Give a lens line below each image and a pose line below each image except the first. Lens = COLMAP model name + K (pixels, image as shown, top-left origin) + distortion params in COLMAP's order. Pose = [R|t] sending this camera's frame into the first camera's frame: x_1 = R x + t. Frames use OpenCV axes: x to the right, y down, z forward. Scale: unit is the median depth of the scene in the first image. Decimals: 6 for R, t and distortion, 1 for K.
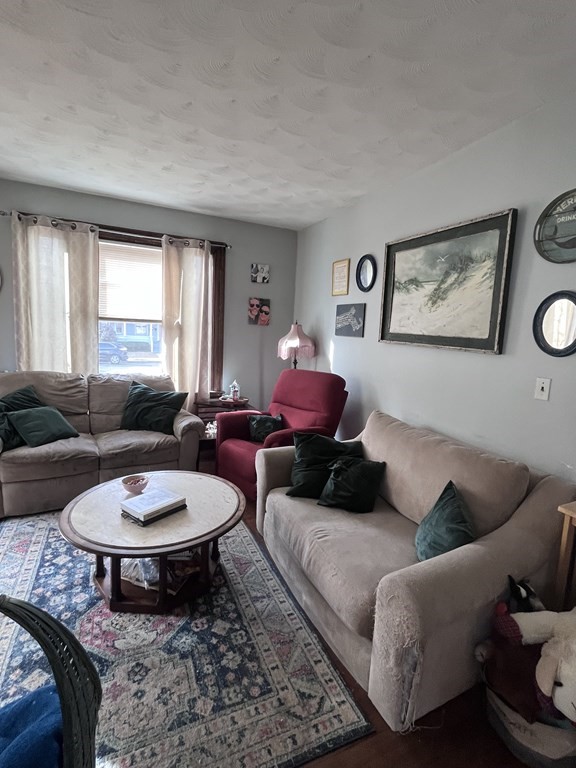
lens RADIAL K [[377.1, 0, 290.5], [0, 377.1, 383.2], [0, 0, 1]] dist [-0.010046, 0.001840]
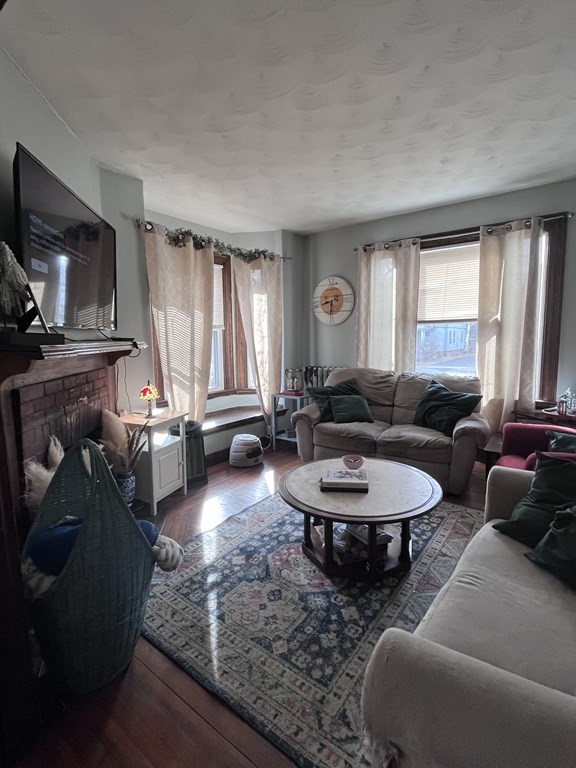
lens RADIAL K [[377.1, 0, 290.4], [0, 377.1, 383.4], [0, 0, 1]] dist [-0.010046, 0.001840]
pose [[0.467841, 0.048697, -0.882470, 0.407321], [-0.080761, 0.996659, 0.012183, 0.029709], [0.880115, 0.065570, 0.470211, 0.242887]]
